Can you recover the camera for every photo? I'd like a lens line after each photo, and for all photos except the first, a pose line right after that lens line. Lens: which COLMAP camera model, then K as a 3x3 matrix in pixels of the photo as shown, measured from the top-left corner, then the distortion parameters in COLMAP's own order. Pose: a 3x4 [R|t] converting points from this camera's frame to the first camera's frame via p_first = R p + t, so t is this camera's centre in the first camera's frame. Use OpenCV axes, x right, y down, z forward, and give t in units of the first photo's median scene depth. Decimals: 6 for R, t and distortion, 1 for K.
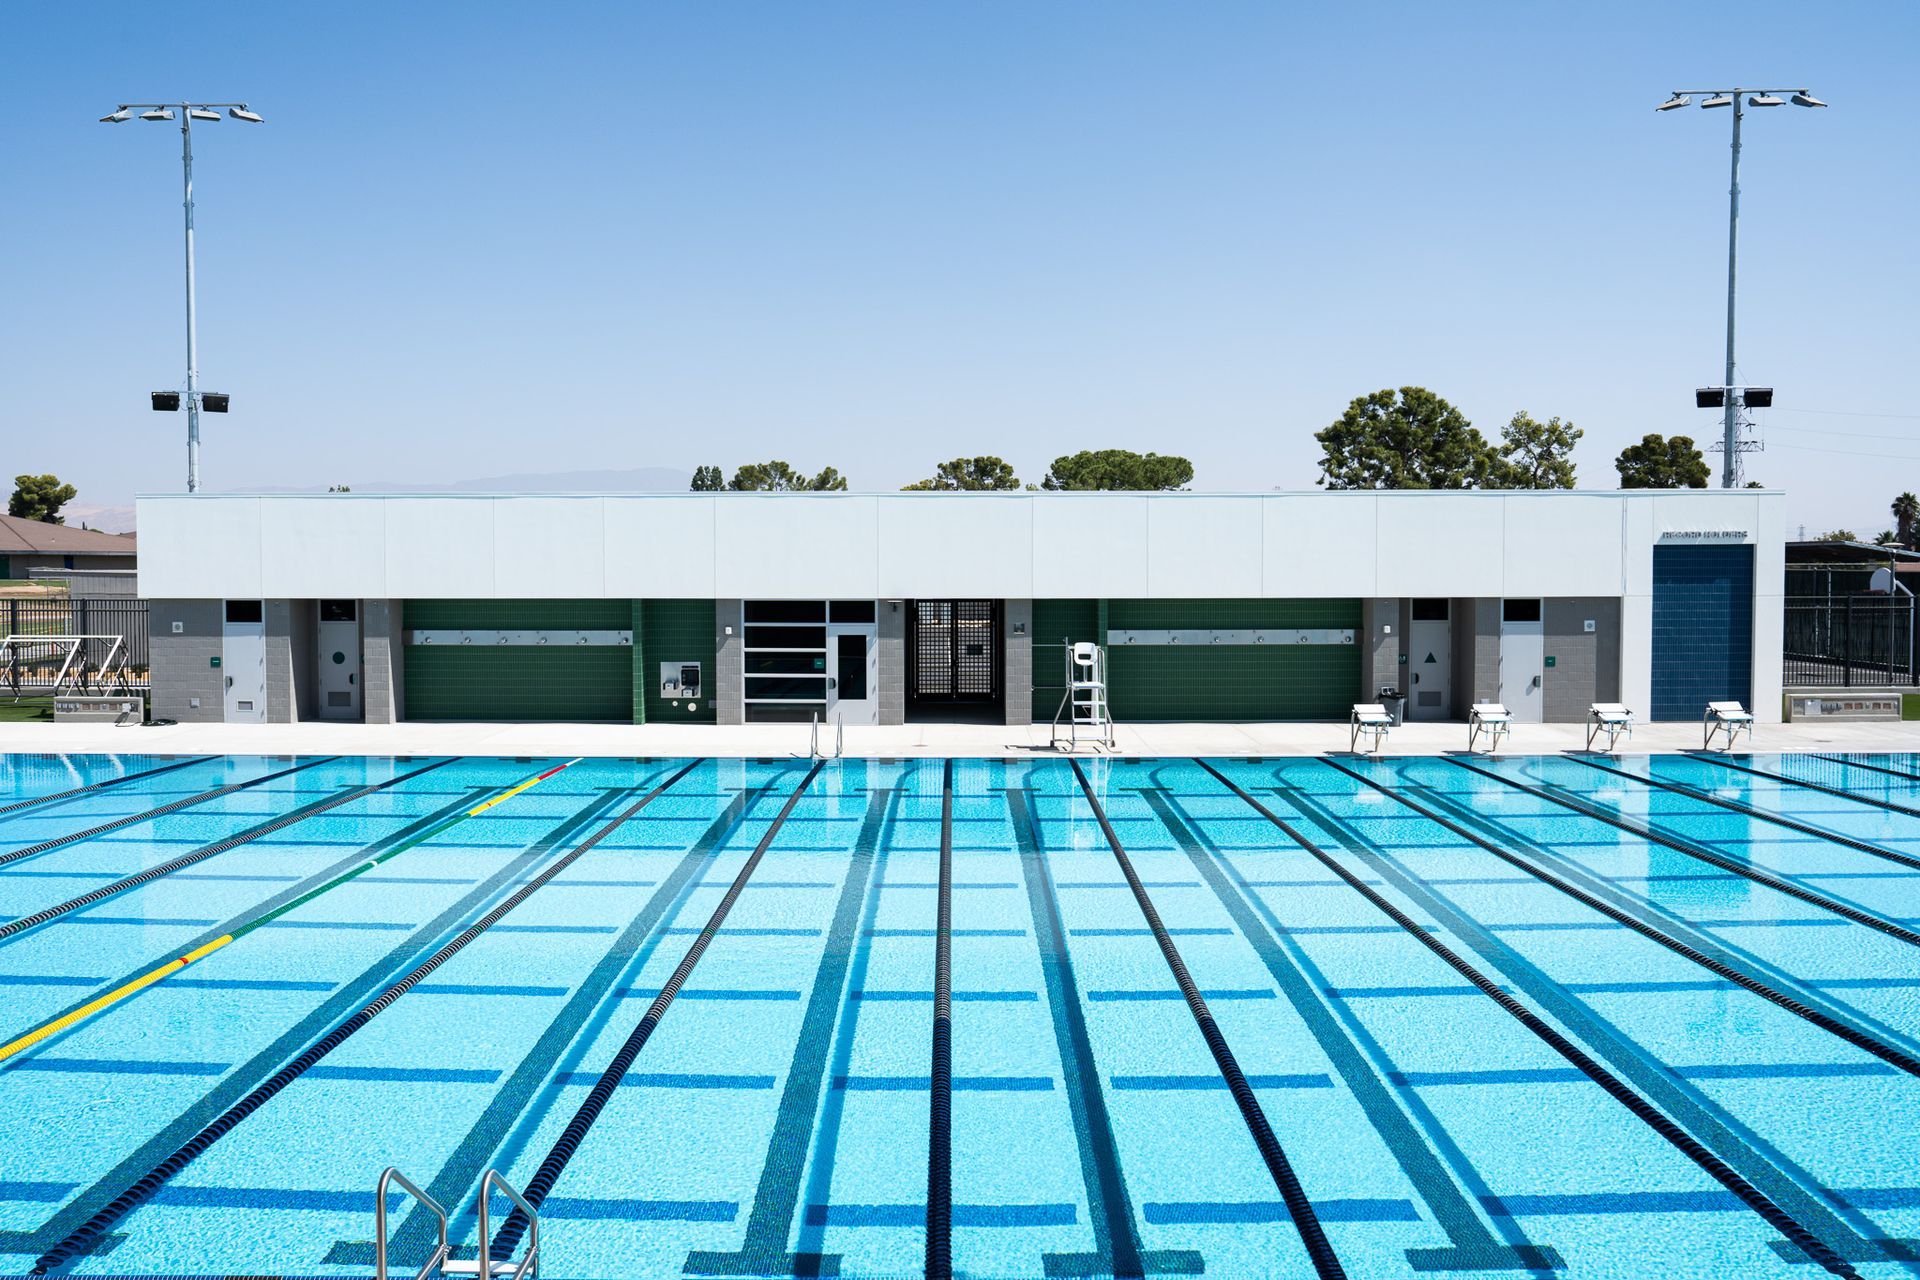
lens RADIAL K [[1517.9, 0, 960.0], [0, 1517.9, 640.0], [0, 0, 1]] dist [-0.010430, -0.002196]
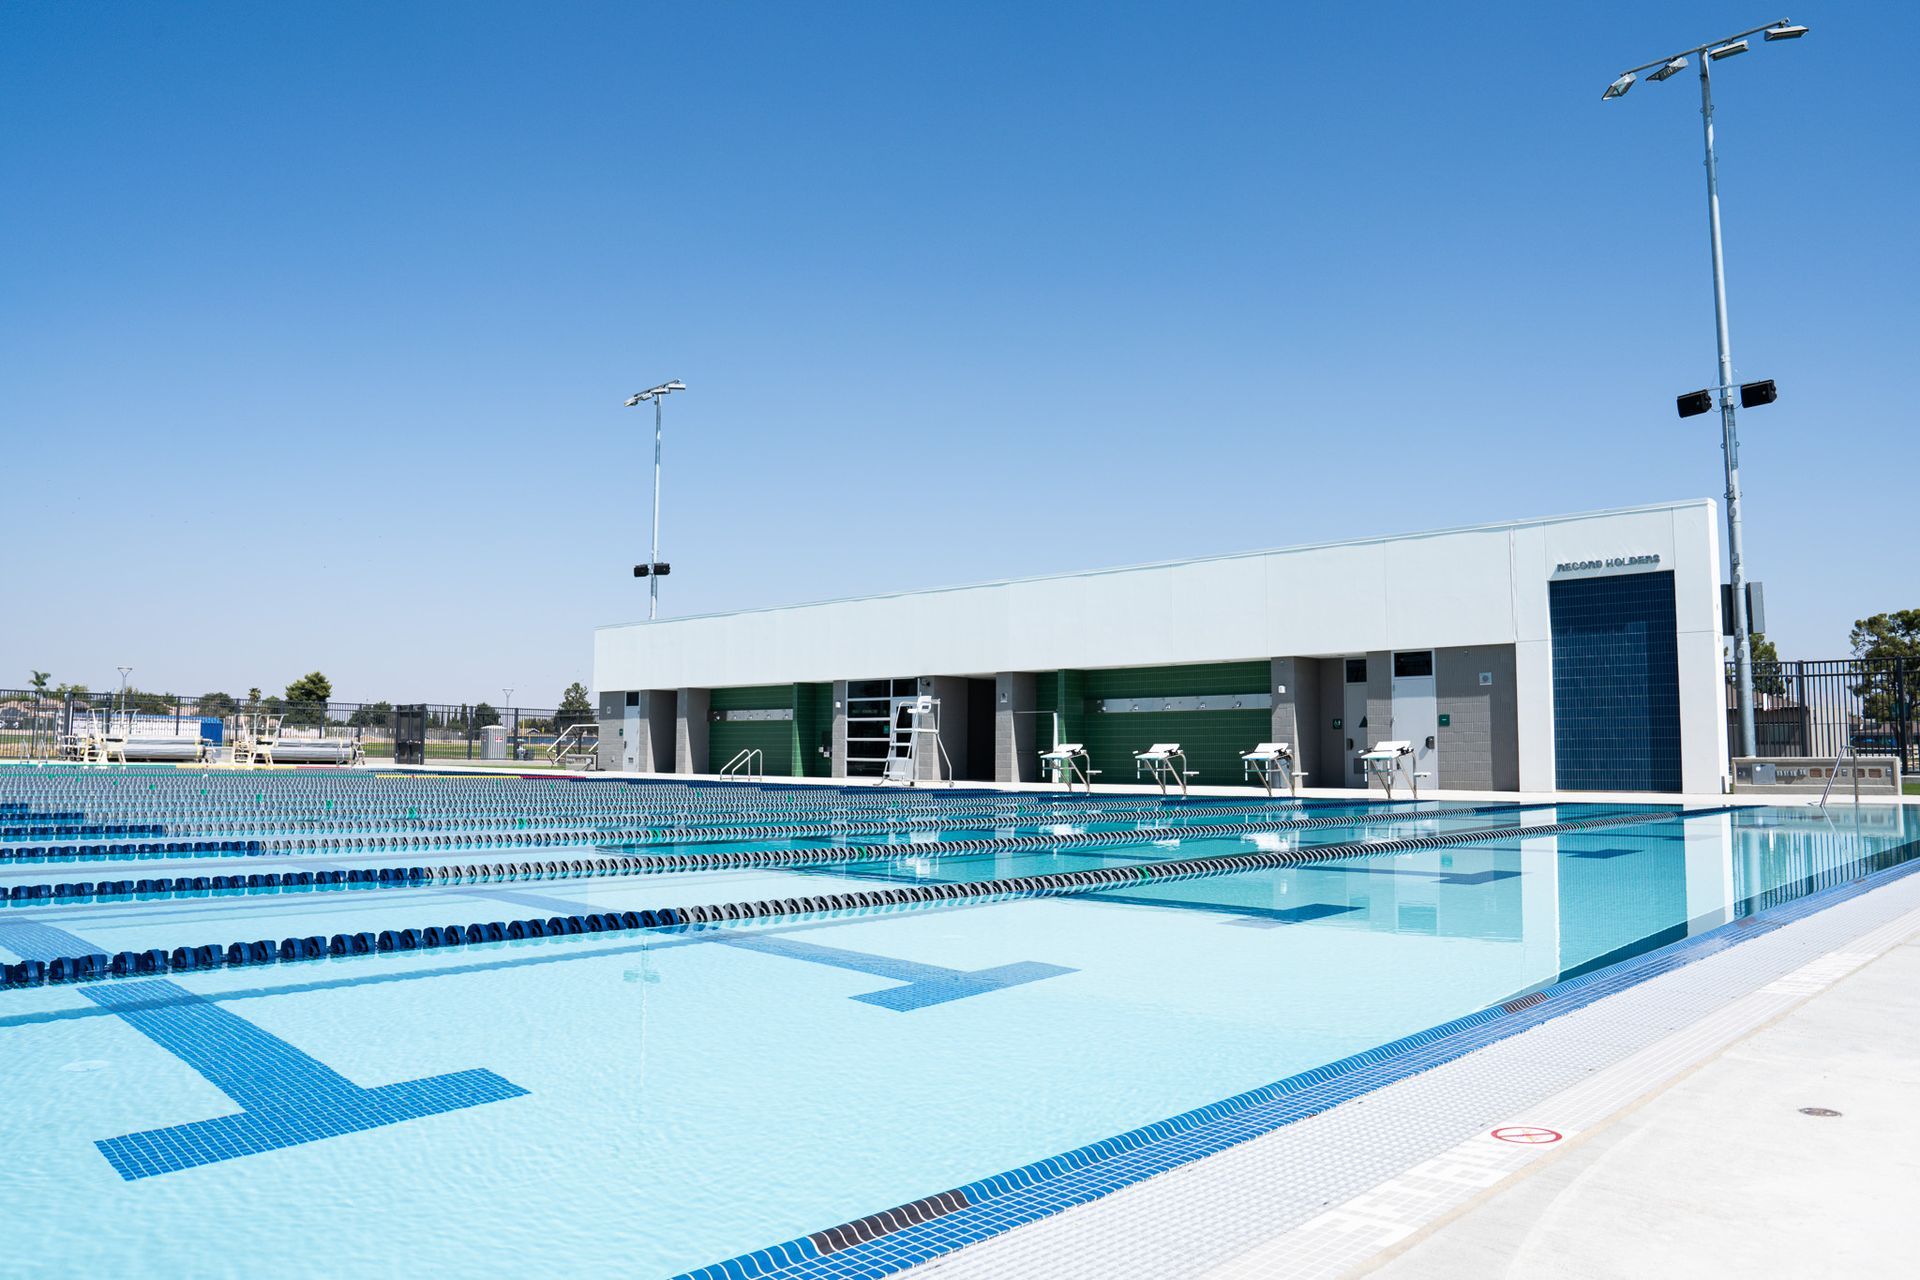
lens RADIAL K [[1382.7, 0, 960.0], [0, 1382.7, 640.0], [0, 0, 1]] dist [-0.093252, 0.075516]
pose [[0.723395, -0.052166, -0.688460, 0.718768], [-0.042397, 0.991904, -0.119706, 0.073716], [0.689131, 0.115784, 0.715327, 0.217413]]
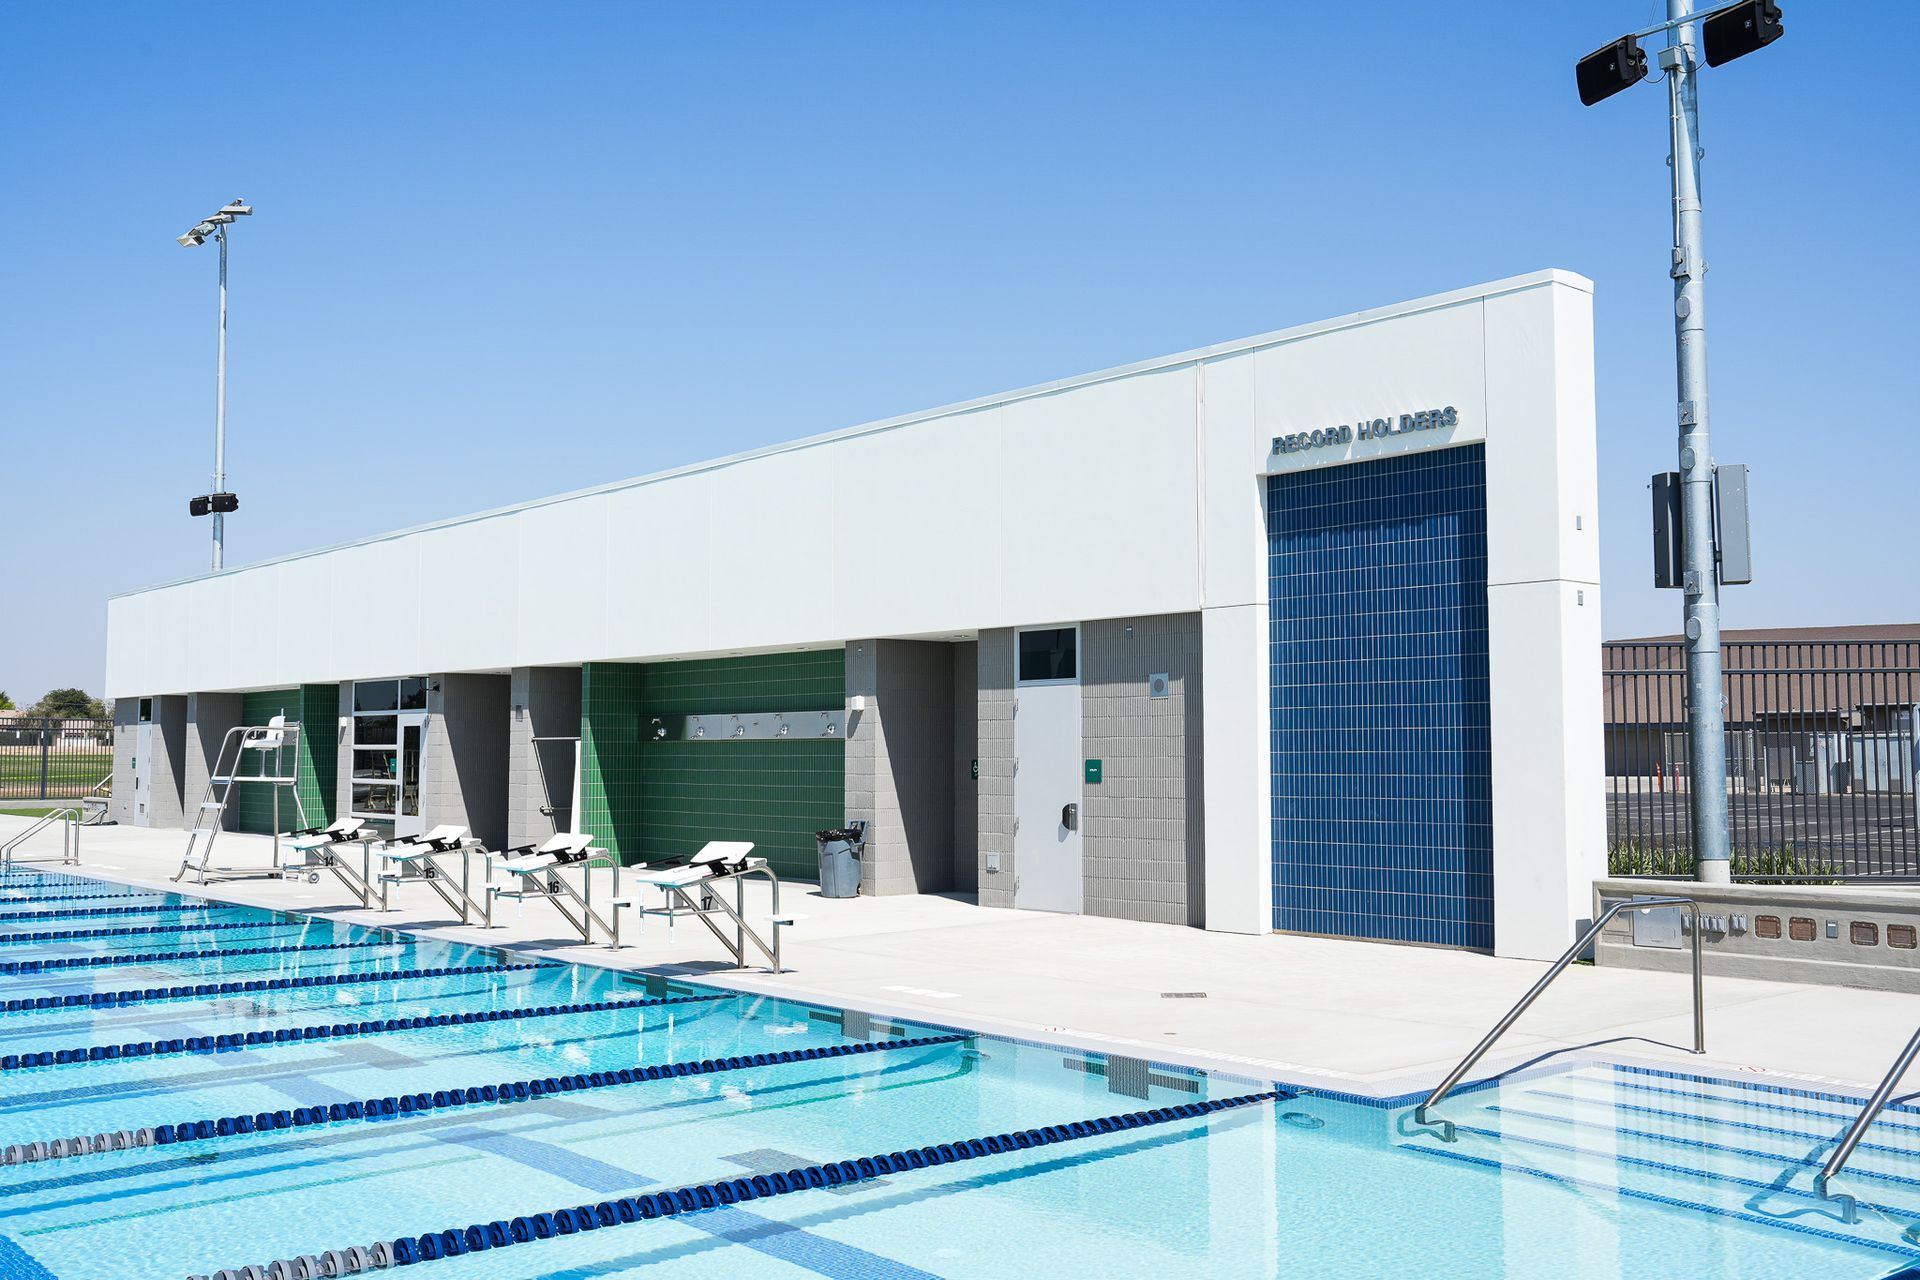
lens RADIAL K [[1818.9, 0, 960.0], [0, 1818.9, 640.0], [0, 0, 1]] dist [-0.012319, 0.173004]
pose [[0.656971, -0.045217, -0.752559, 0.734044], [-0.039172, 0.994804, -0.093968, 0.026466], [0.752898, 0.091214, 0.651786, 0.613894]]
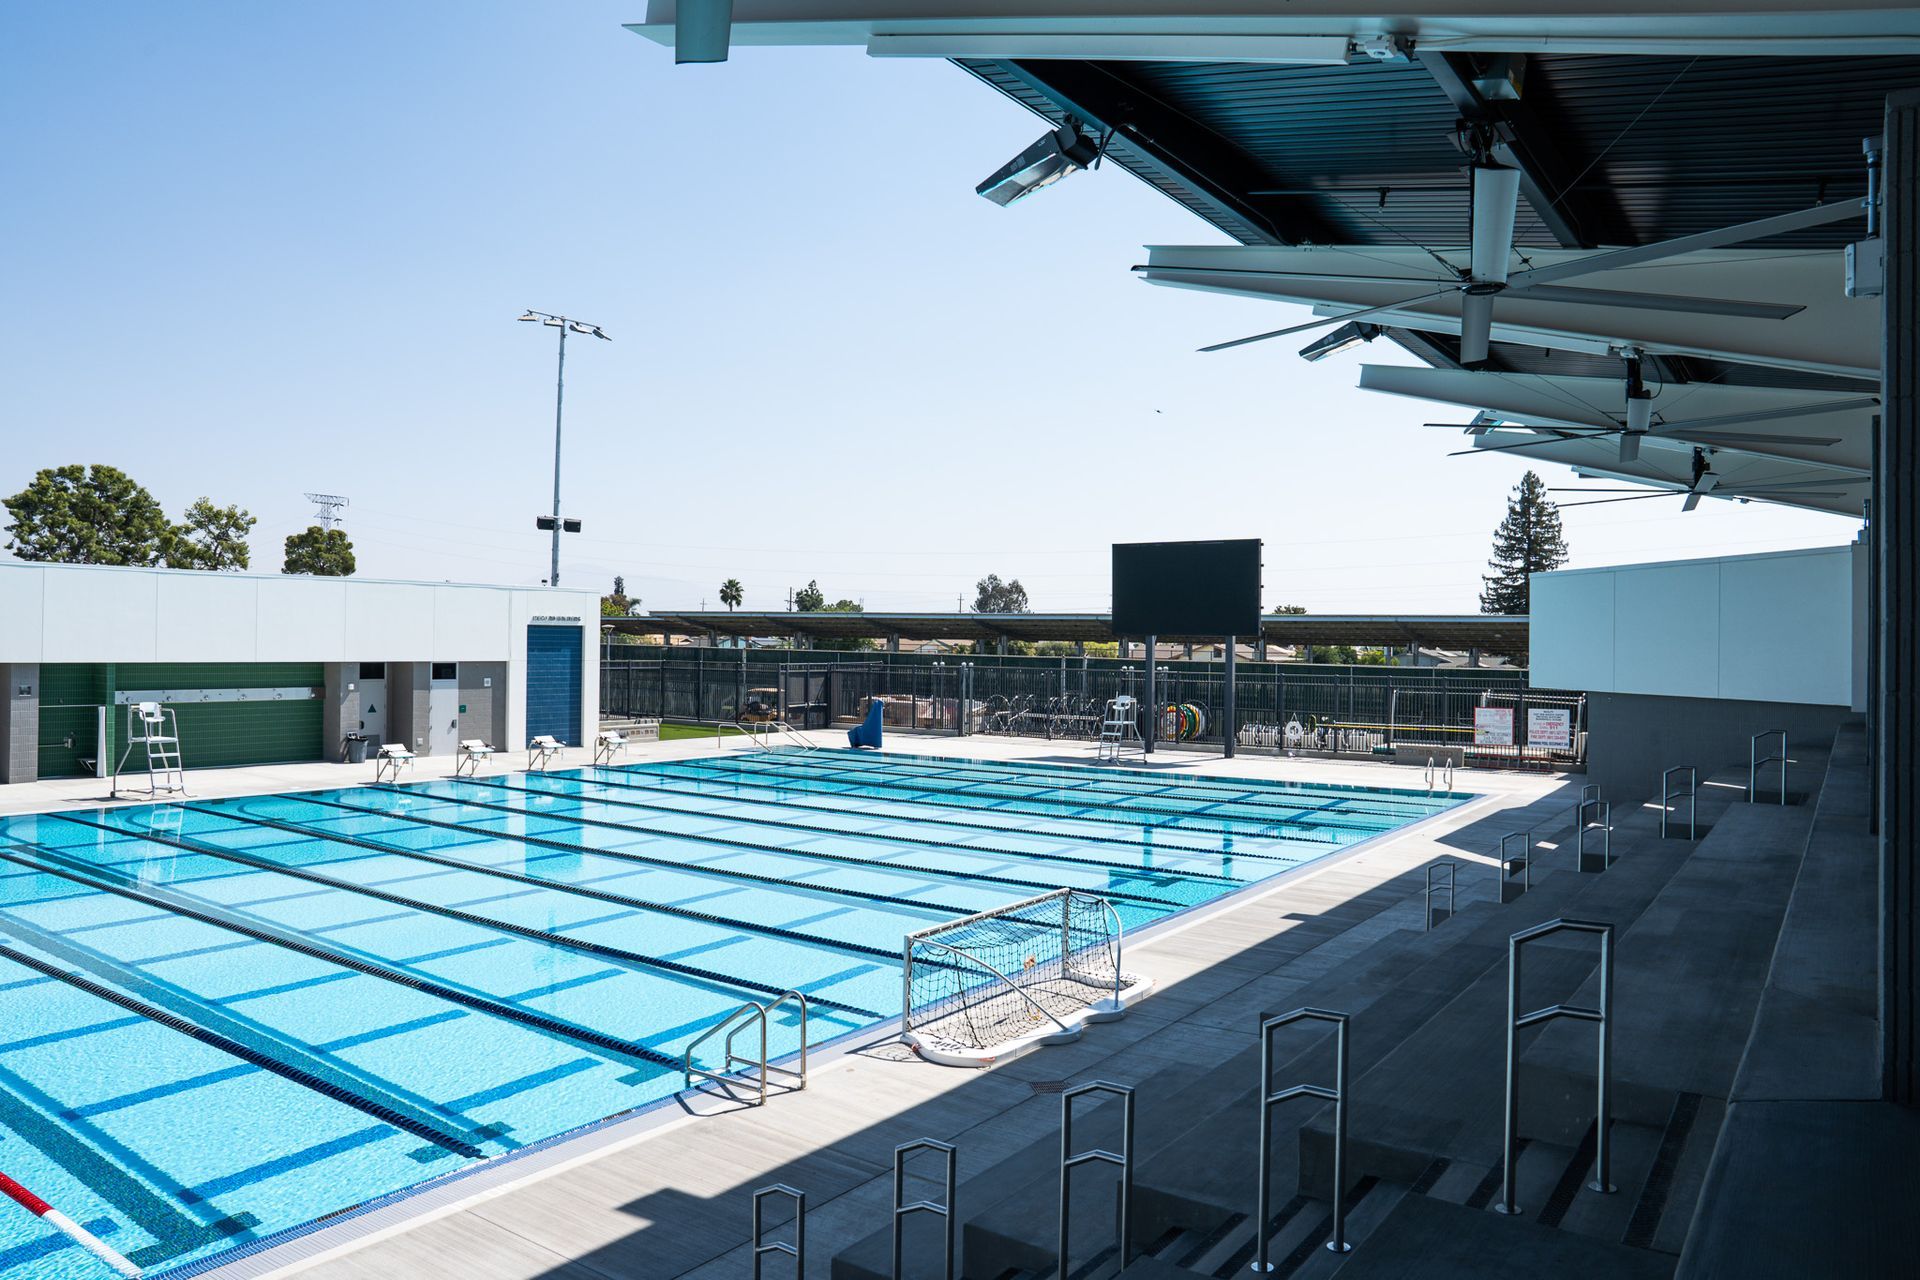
lens RADIAL K [[1312.7, 0, 927.8], [0, 1312.7, 636.3], [0, 0, 1]] dist [-0.093747, 0.059742]
pose [[0.588773, 0.015332, 0.808153, -0.296473], [0.021710, 0.999159, -0.034772, -0.001128], [-0.808007, 0.038017, 0.587945, -0.021003]]
